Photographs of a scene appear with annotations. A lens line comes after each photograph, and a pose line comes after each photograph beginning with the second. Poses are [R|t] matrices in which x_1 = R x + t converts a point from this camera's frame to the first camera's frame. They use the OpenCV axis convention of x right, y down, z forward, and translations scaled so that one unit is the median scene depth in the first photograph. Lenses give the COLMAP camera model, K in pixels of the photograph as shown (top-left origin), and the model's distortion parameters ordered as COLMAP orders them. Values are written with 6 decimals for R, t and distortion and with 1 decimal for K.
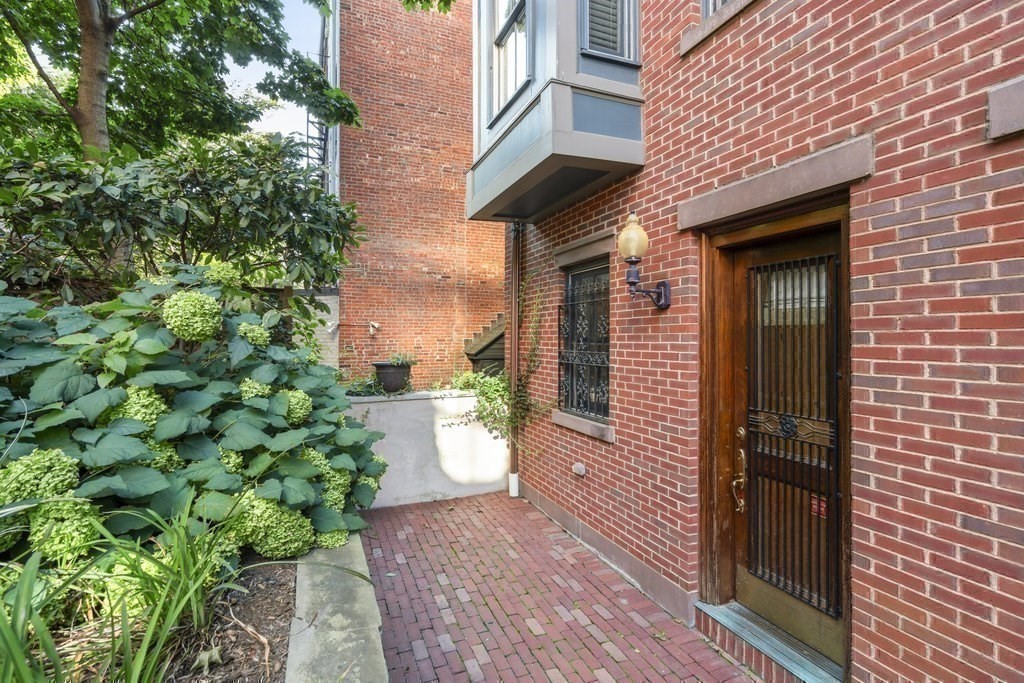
lens RADIAL K [[476.4, 0, 501.8], [0, 476.4, 337.5], [0, 0, 1]] dist [-0.000305, 0.000911]
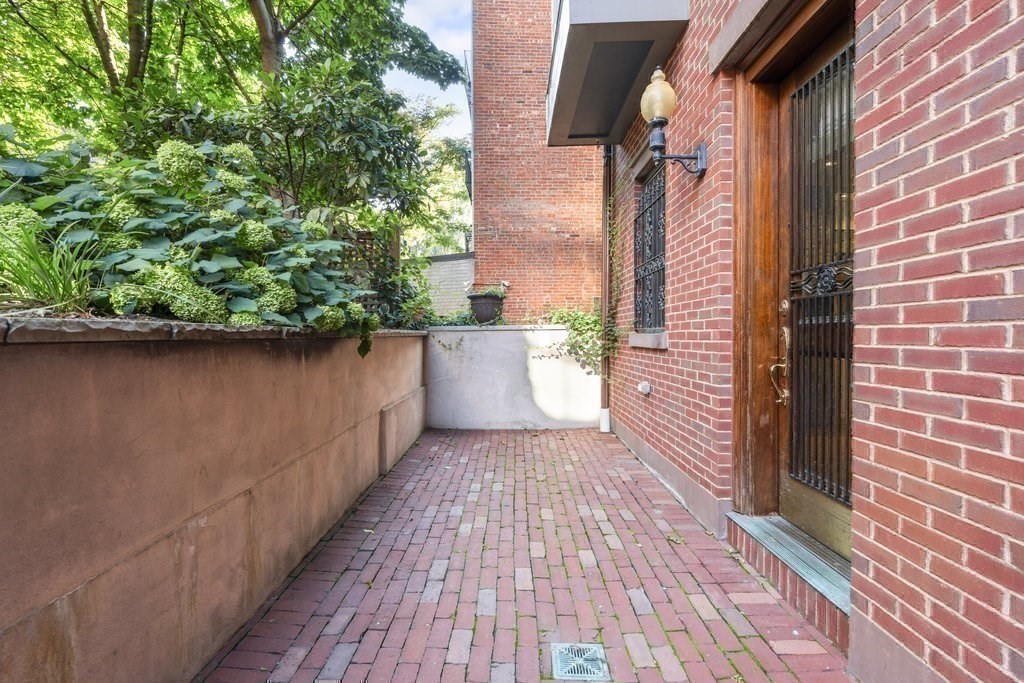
lens RADIAL K [[464.0, 0, 505.8], [0, 464.0, 339.2], [0, 0, 1]] dist [-0.001991, 0.000513]
pose [[0.927805, 0.001479, -0.373064, 0.336457], [0.004295, 0.999884, 0.014644, 0.227689], [0.373042, -0.015189, 0.927690, 0.089506]]
